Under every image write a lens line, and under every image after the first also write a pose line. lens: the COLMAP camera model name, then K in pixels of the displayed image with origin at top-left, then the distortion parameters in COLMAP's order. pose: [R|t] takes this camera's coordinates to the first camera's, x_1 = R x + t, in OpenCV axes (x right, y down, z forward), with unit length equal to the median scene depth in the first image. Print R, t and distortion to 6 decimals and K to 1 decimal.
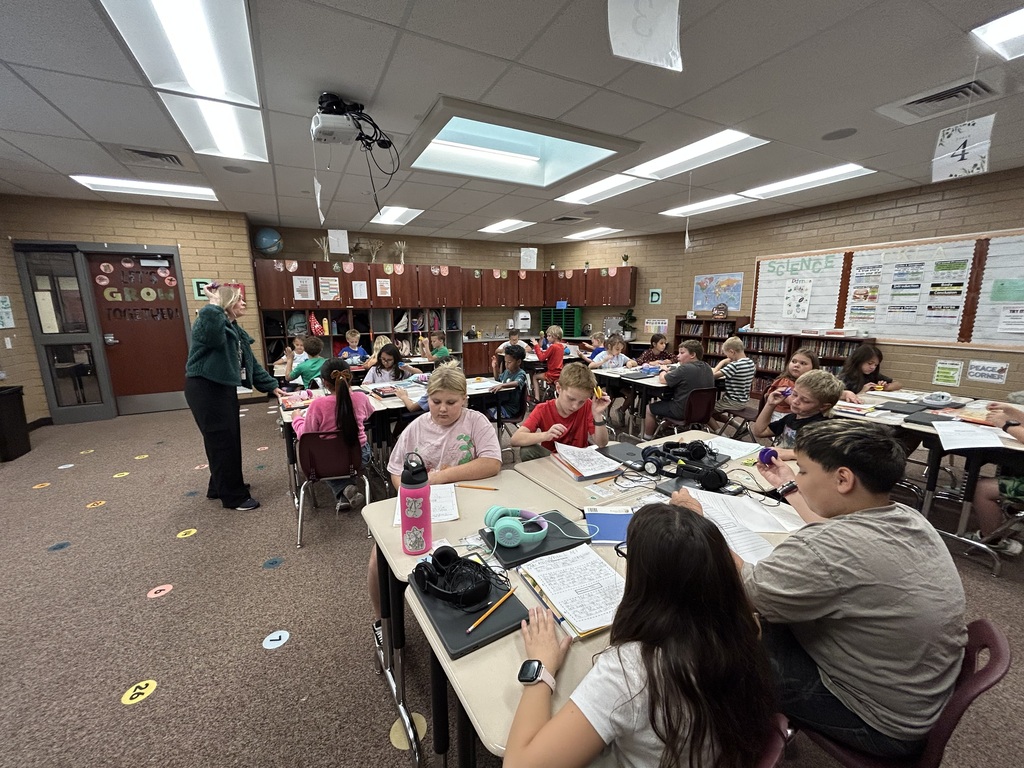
lens RADIAL K [[413.3, 0, 505.3], [0, 413.3, 379.7], [0, 0, 1]] dist [0.004144, -0.002799]
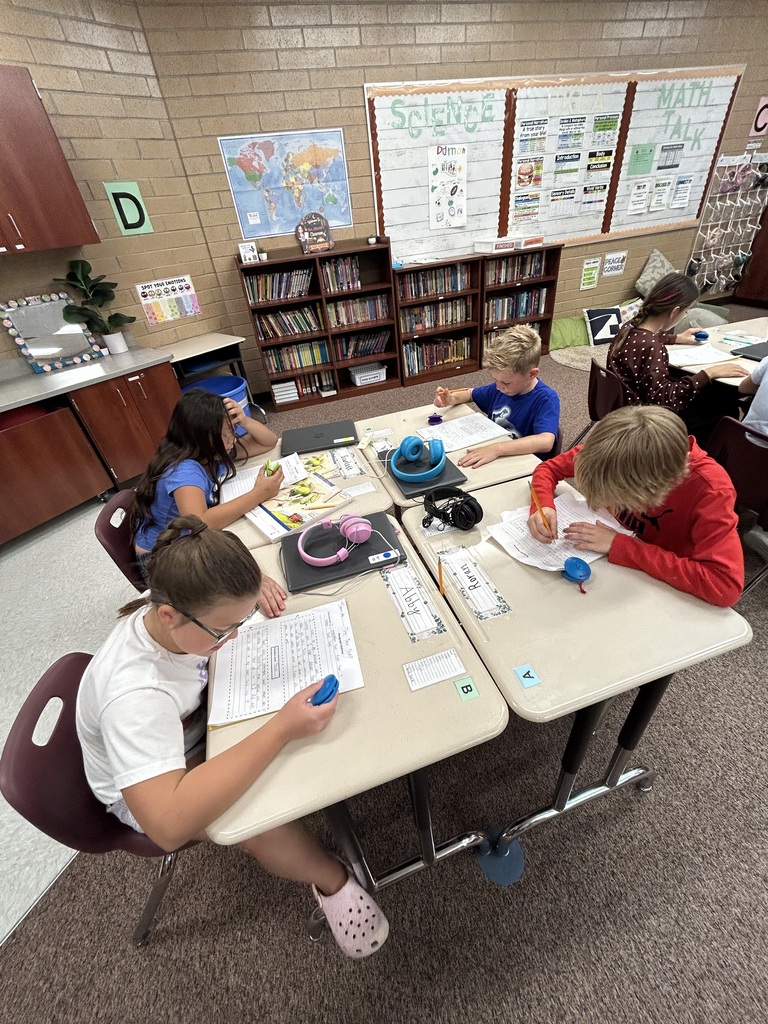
lens RADIAL K [[413.3, 0, 384.5], [0, 413.3, 510.7], [0, 0, 1]] dist [0.004144, -0.002799]
pose [[0.137594, -0.592023, 0.794089, -0.049383], [0.267131, 0.794187, 0.545809, -0.187348], [-0.953787, 0.137026, 0.267423, 1.047138]]
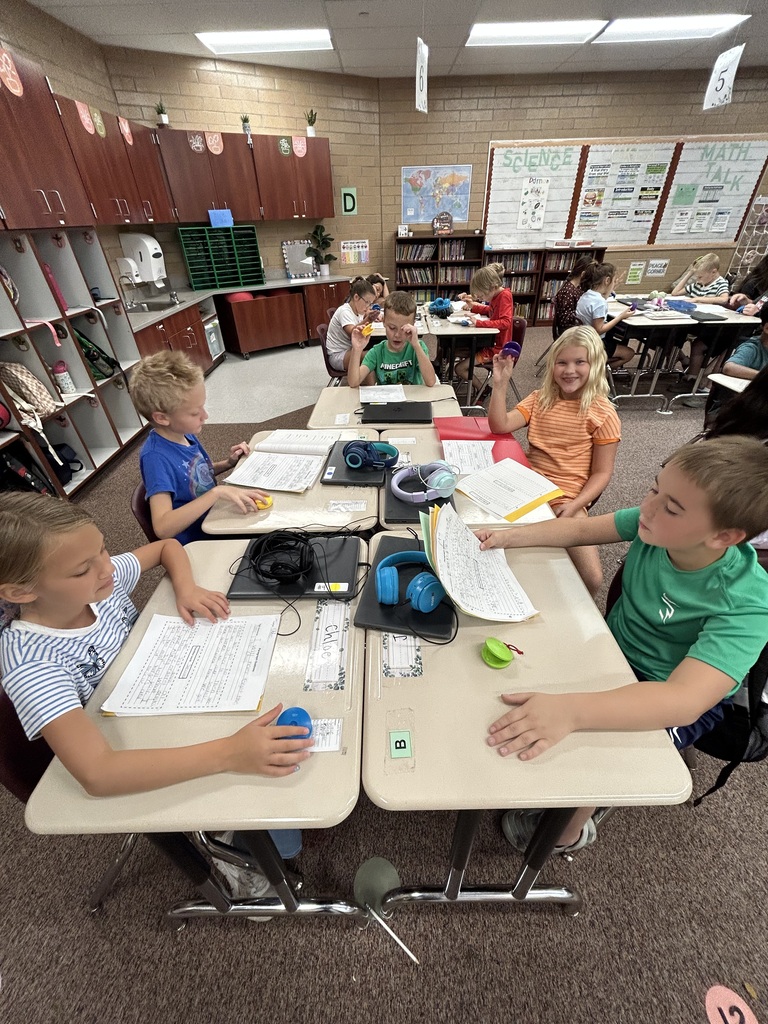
lens RADIAL K [[413.3, 0, 382.6], [0, 413.3, 510.7], [0, 0, 1]] dist [0.004144, -0.002799]
pose [[0.450475, -0.520063, 0.725677, -0.515293], [0.177590, 0.848774, 0.498040, -0.141179], [-0.874948, -0.095482, 0.474709, 0.831485]]
